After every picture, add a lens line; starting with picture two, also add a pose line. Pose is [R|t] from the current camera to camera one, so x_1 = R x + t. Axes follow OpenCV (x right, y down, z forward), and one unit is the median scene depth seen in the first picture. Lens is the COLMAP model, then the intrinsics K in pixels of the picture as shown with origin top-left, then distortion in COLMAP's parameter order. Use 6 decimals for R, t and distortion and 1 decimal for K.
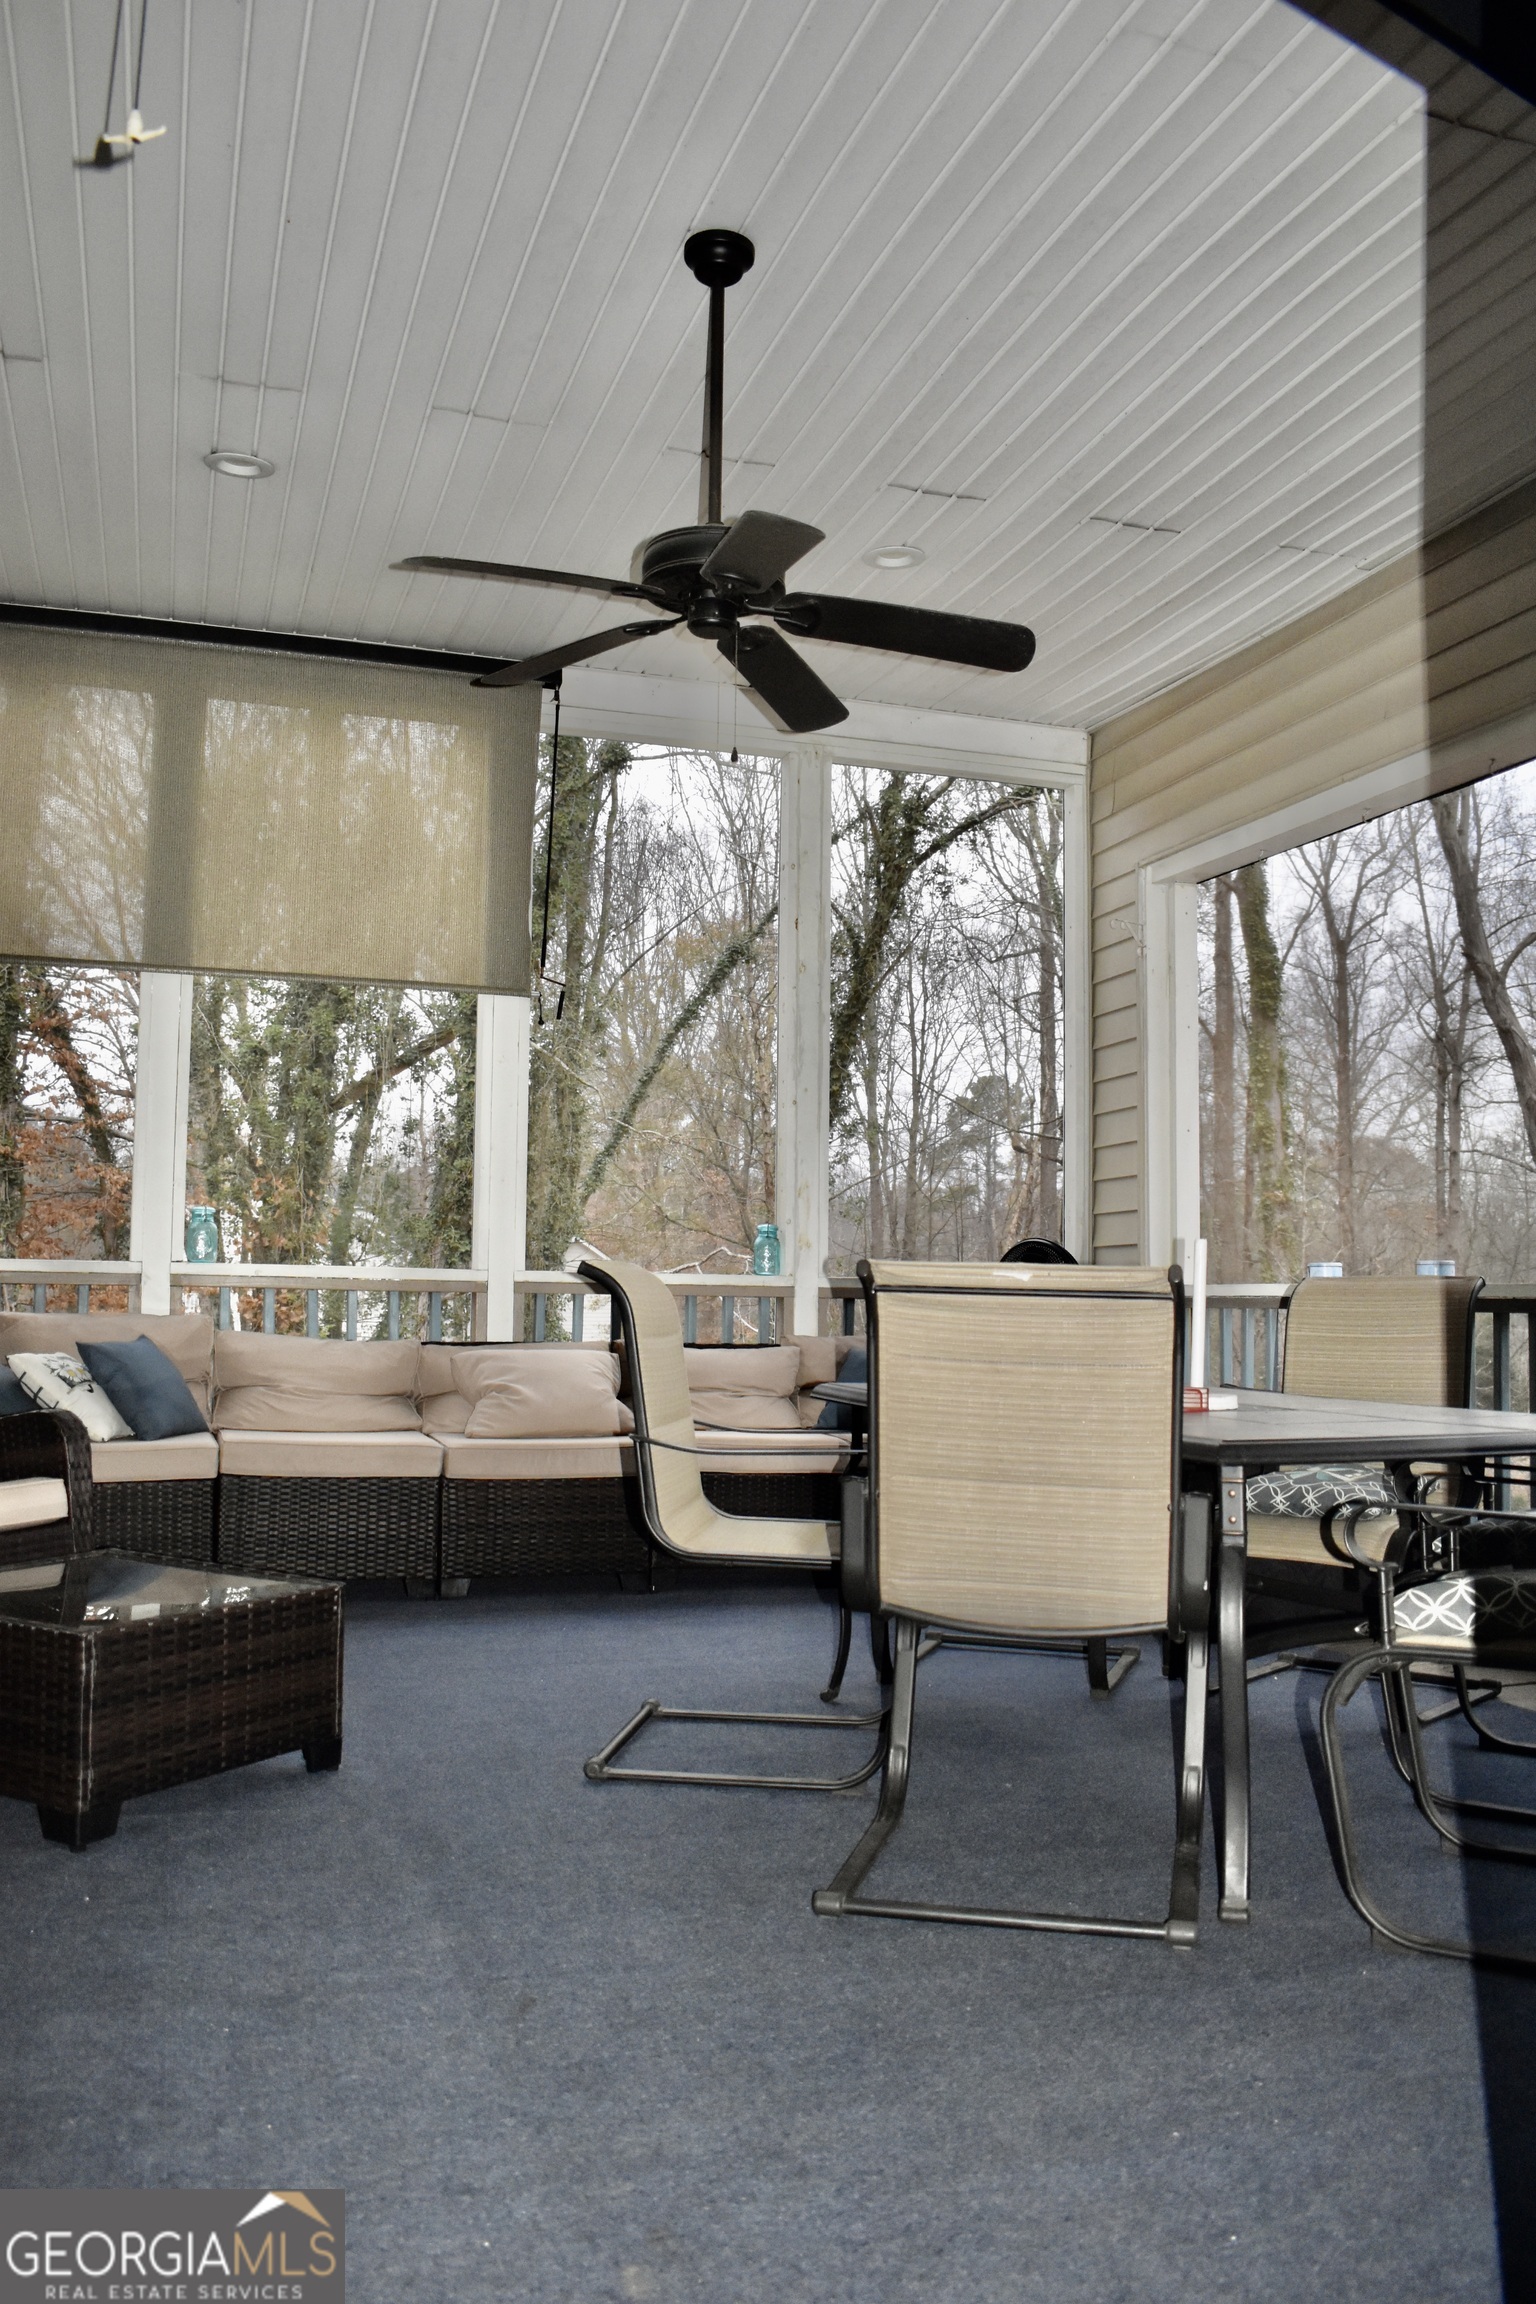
lens RADIAL K [[1811.2, 0, 731.3], [0, 1811.2, 1153.3], [0, 0, 1]] dist [-0.093493, -0.001365]
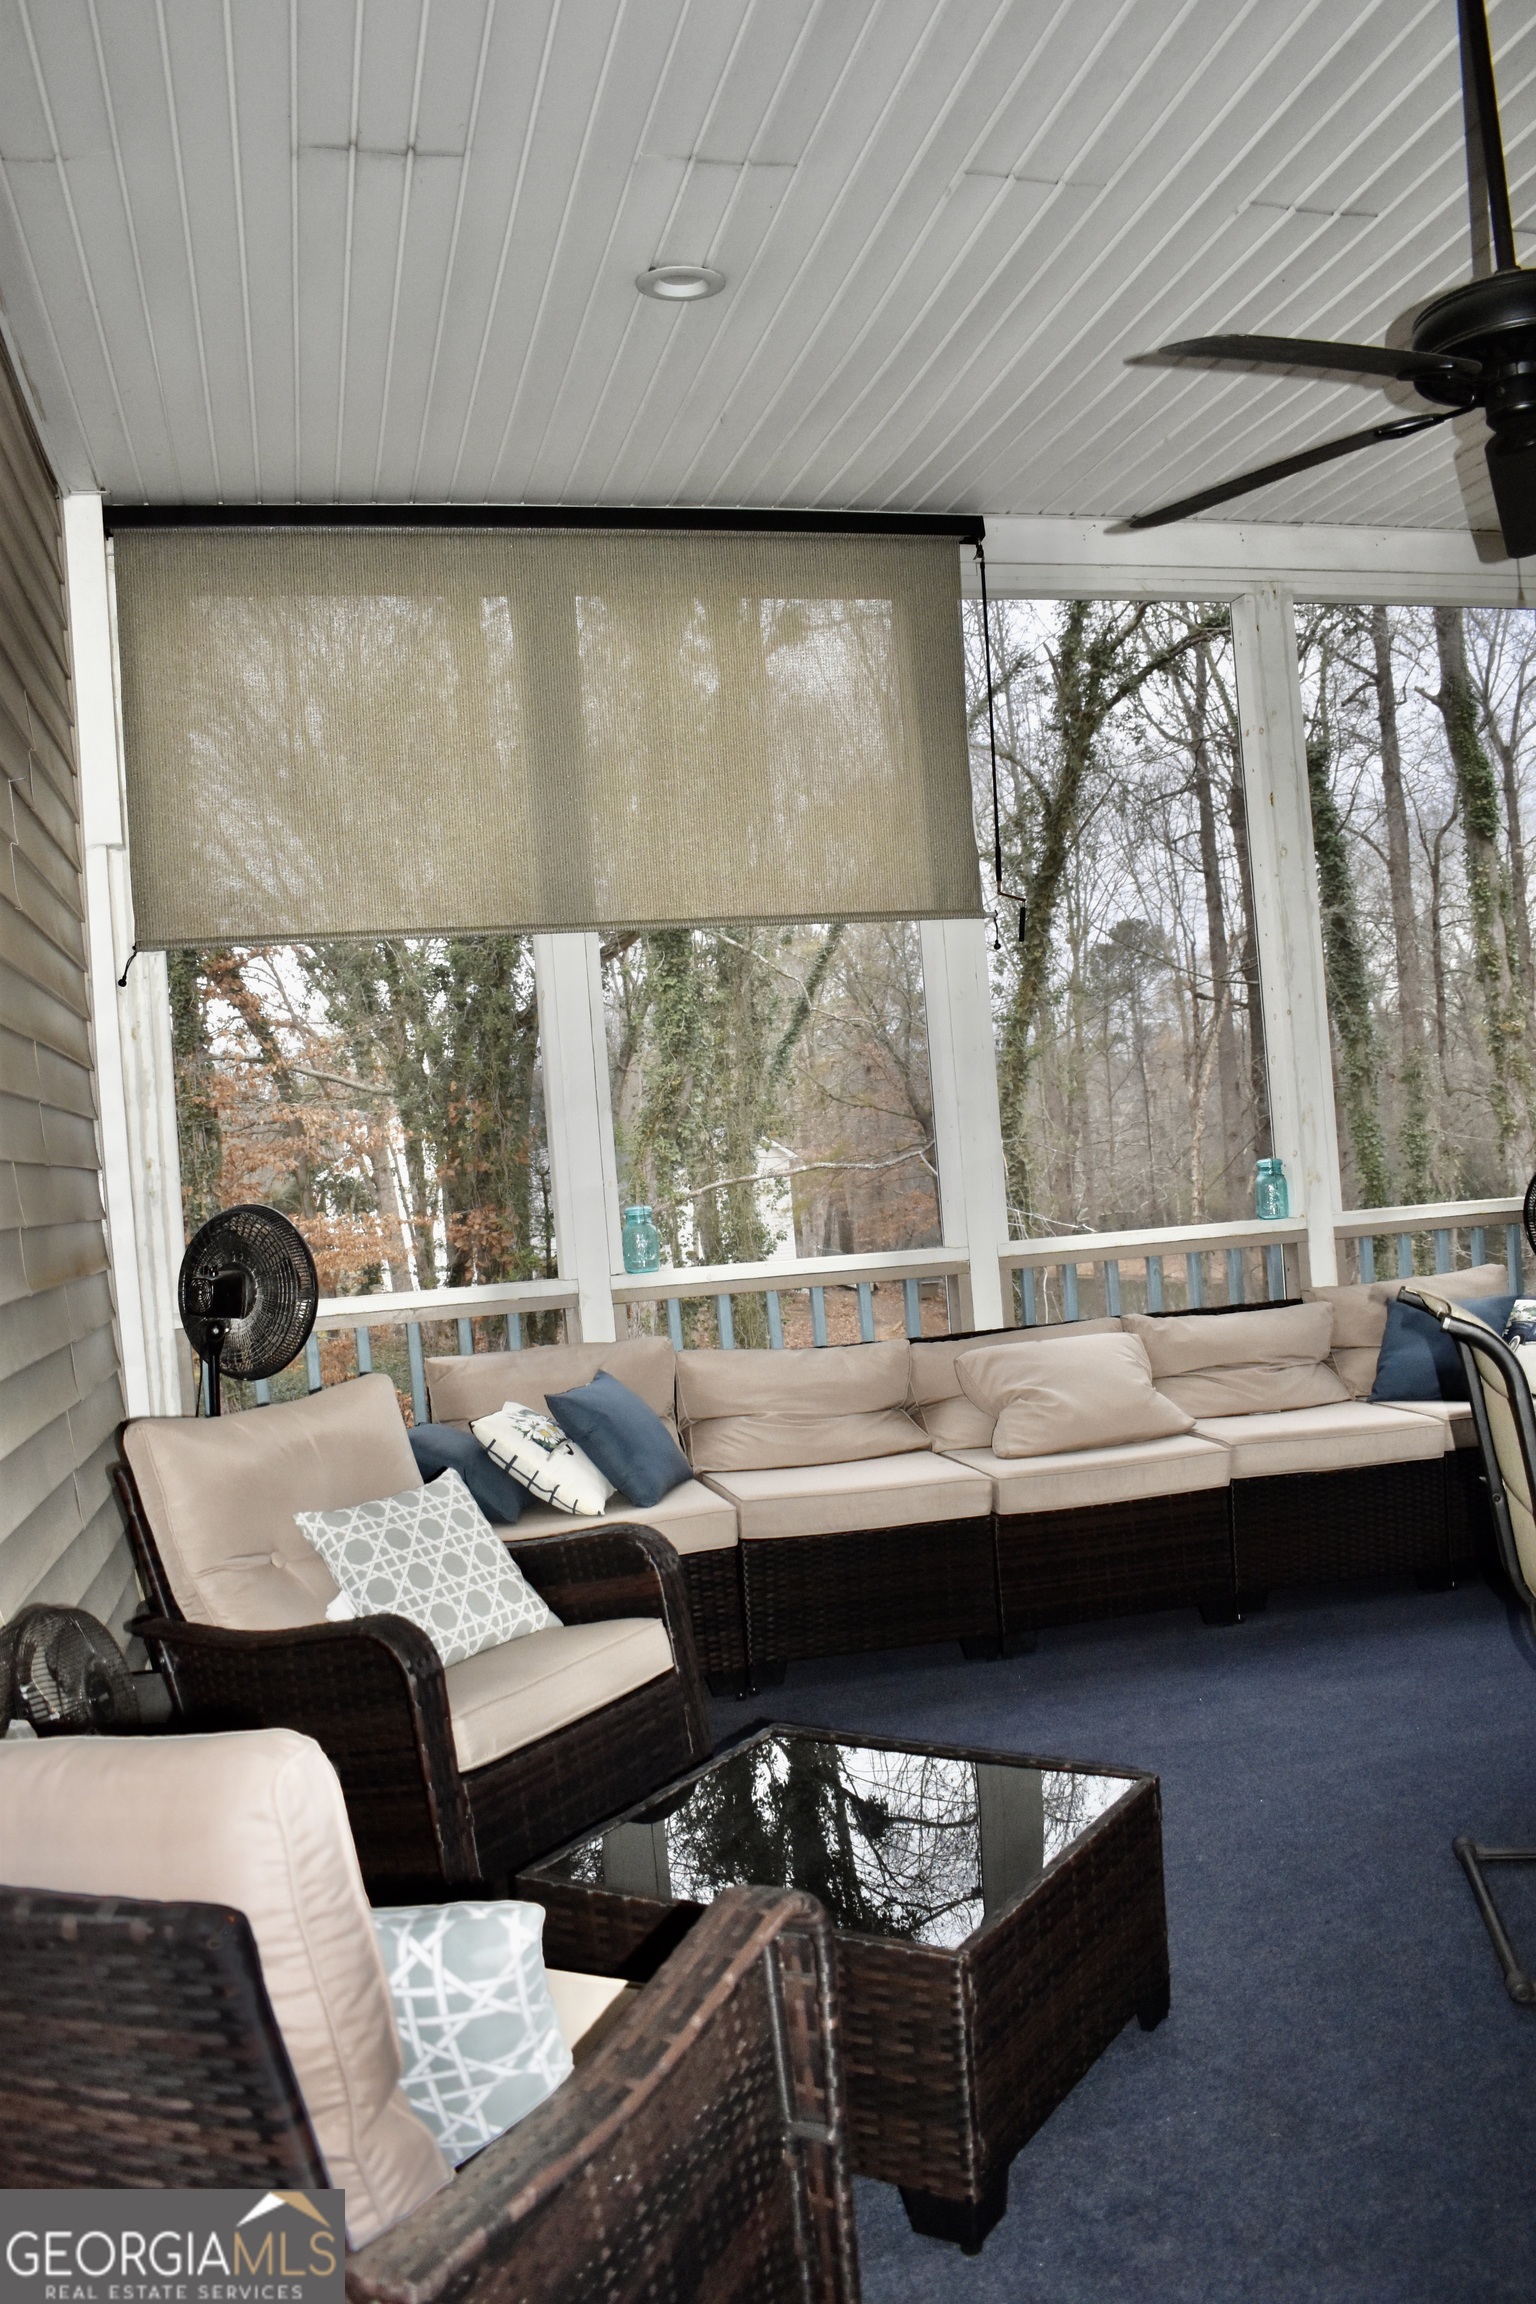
lens RADIAL K [[1811.2, 0, 731.3], [0, 1811.2, 1153.3], [0, 0, 1]] dist [-0.093493, -0.001365]
pose [[0.992941, -0.087948, -0.079578, -0.162758], [0.093248, 0.993484, 0.065526, -0.041813], [0.073297, -0.072484, 0.994673, 0.144925]]
